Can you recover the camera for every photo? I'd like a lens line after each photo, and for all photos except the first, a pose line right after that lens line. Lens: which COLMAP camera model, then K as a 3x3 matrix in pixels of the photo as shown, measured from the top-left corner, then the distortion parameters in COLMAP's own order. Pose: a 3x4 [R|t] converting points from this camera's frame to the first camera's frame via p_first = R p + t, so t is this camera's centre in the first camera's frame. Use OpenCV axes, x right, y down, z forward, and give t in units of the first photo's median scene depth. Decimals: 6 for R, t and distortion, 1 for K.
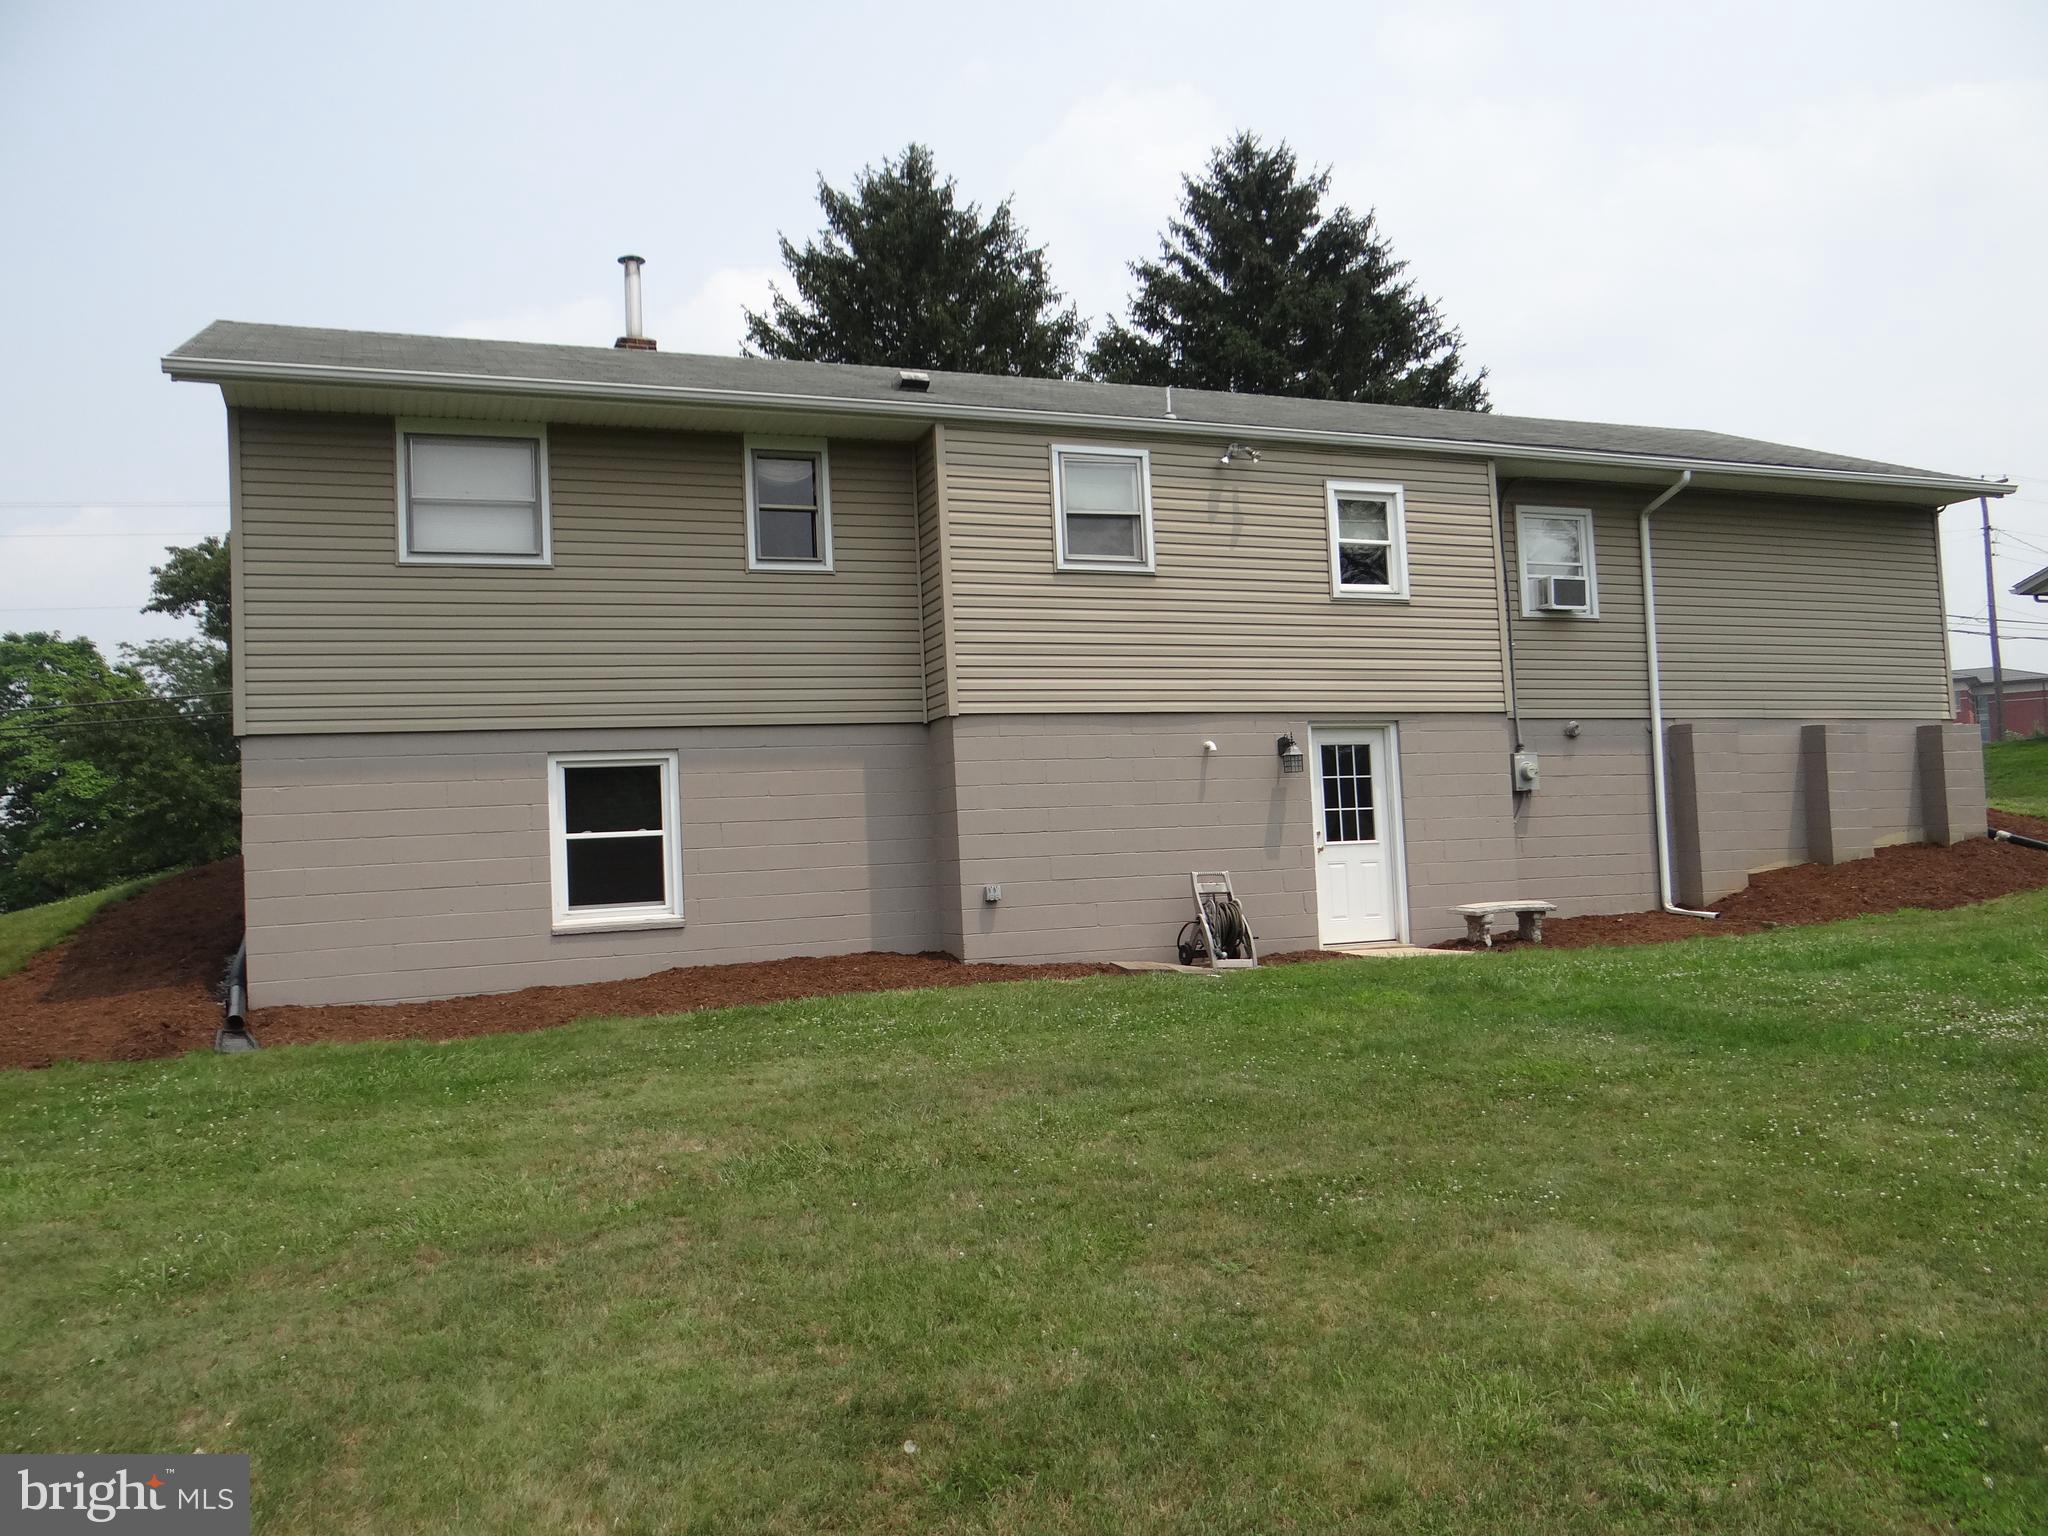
lens RADIAL K [[1604.1, 0, 1030.1], [0, 1604.1, 785.6], [0, 0, 1]] dist [-0.013440, -0.004577]
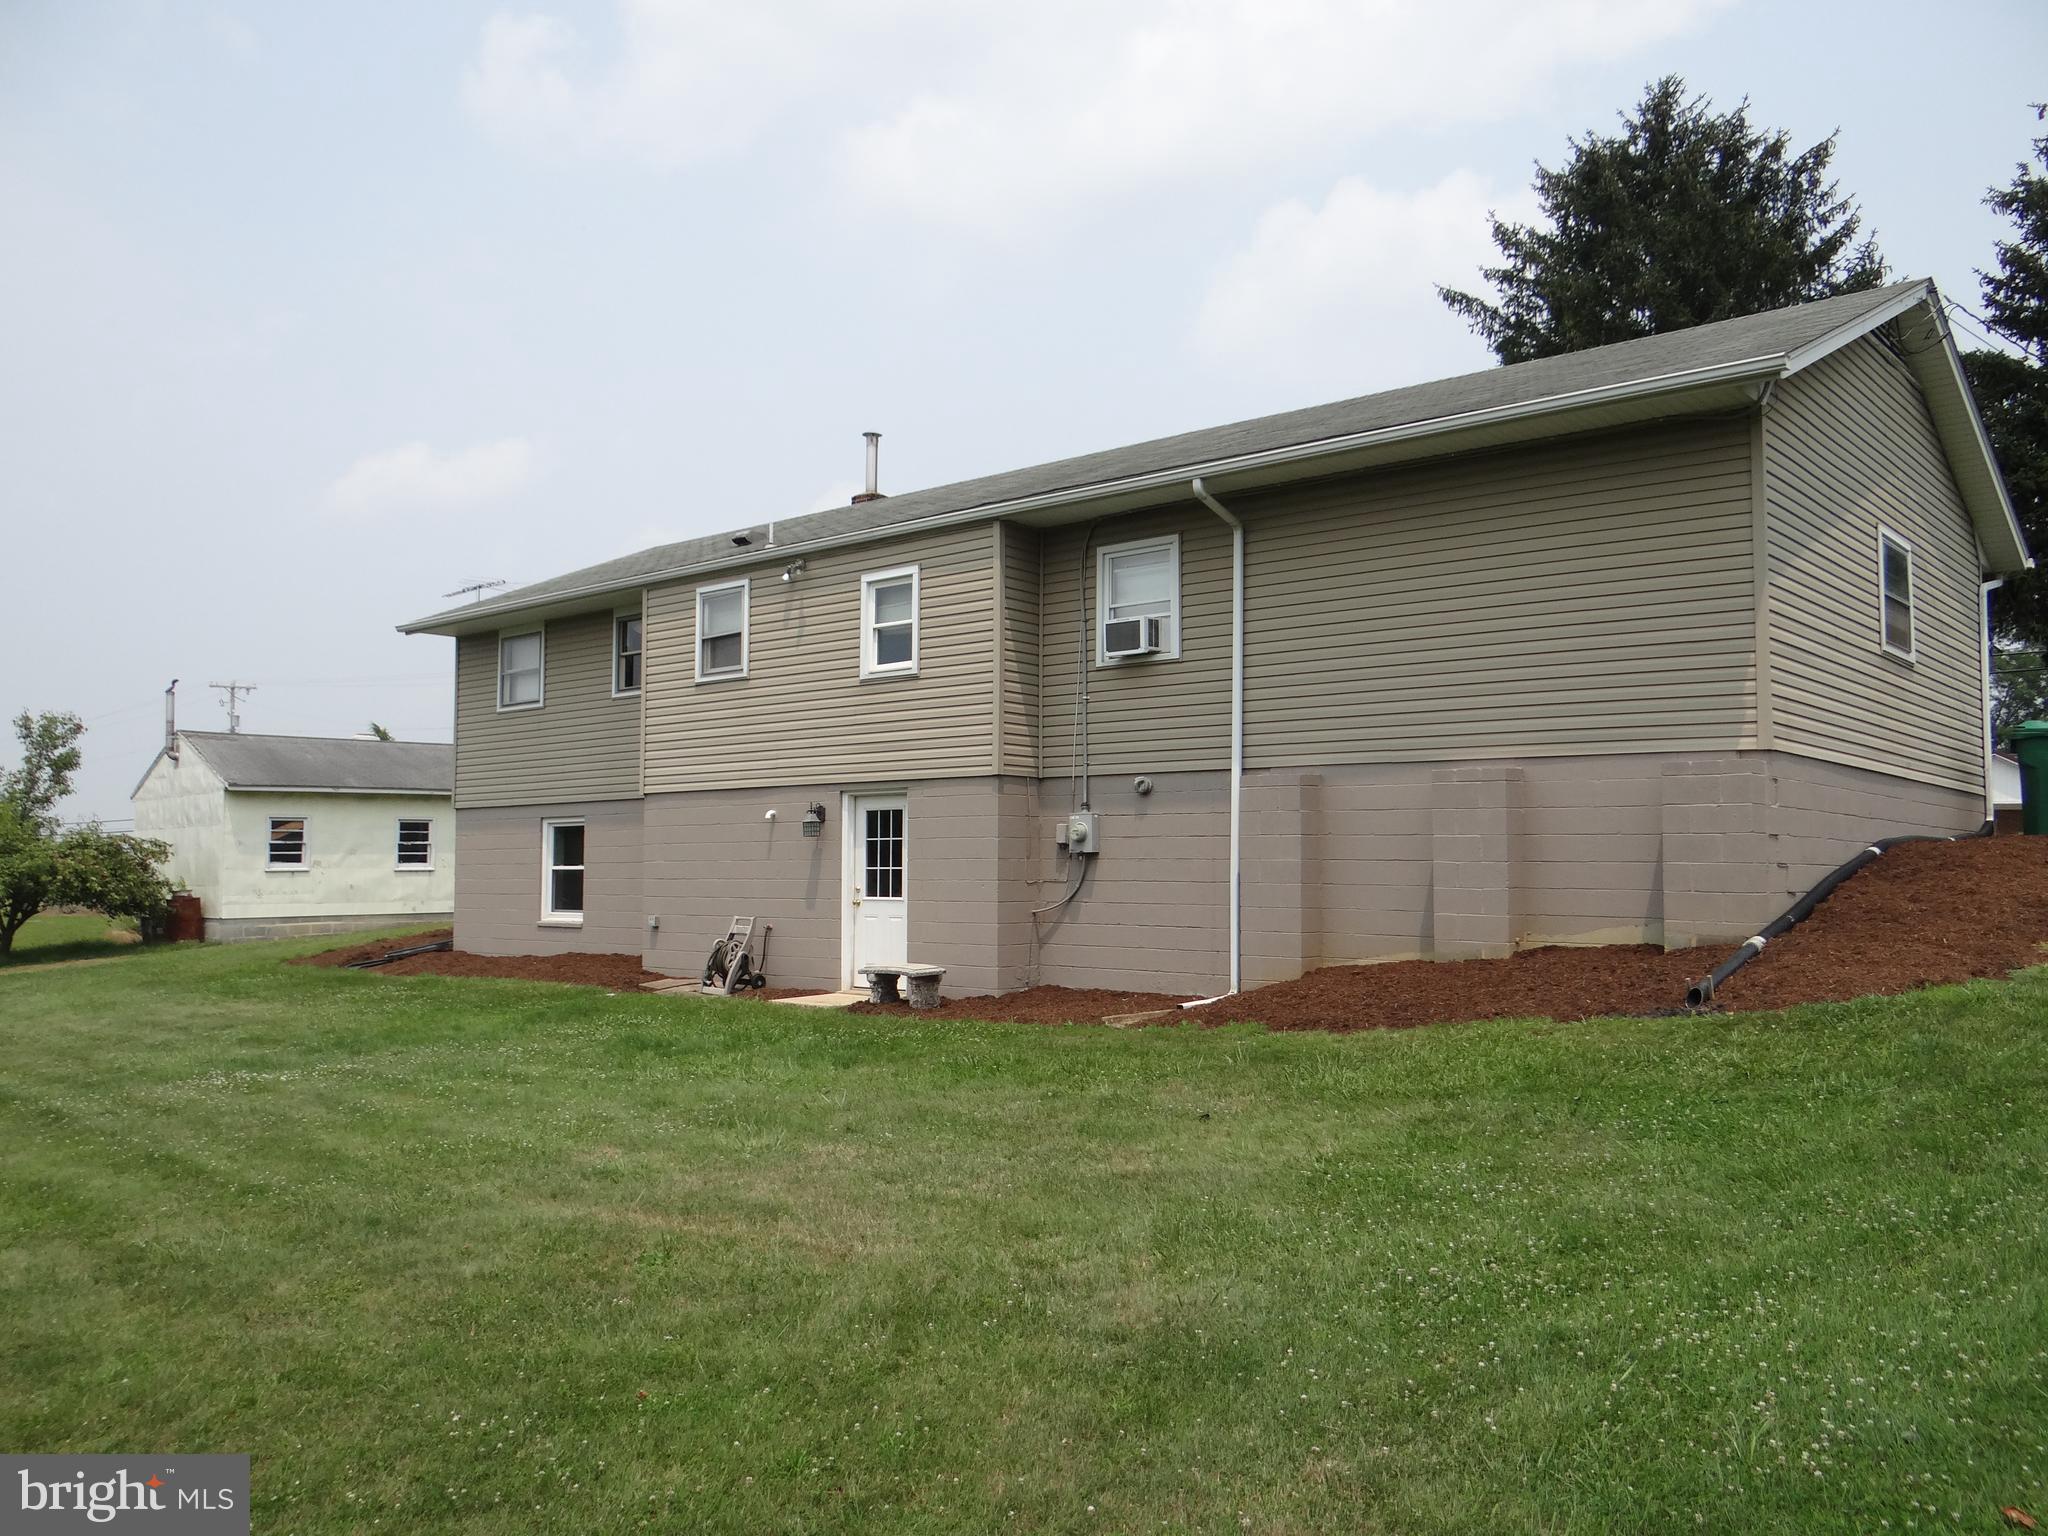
lens RADIAL K [[1604.1, 0, 1030.4], [0, 1604.1, 757.0], [0, 0, 1]] dist [-0.013440, -0.004577]
pose [[0.459173, -0.016119, -0.888201, 1.235482], [0.027936, 0.999603, -0.003699, -0.055266], [0.887908, -0.023115, 0.459441, 0.584822]]
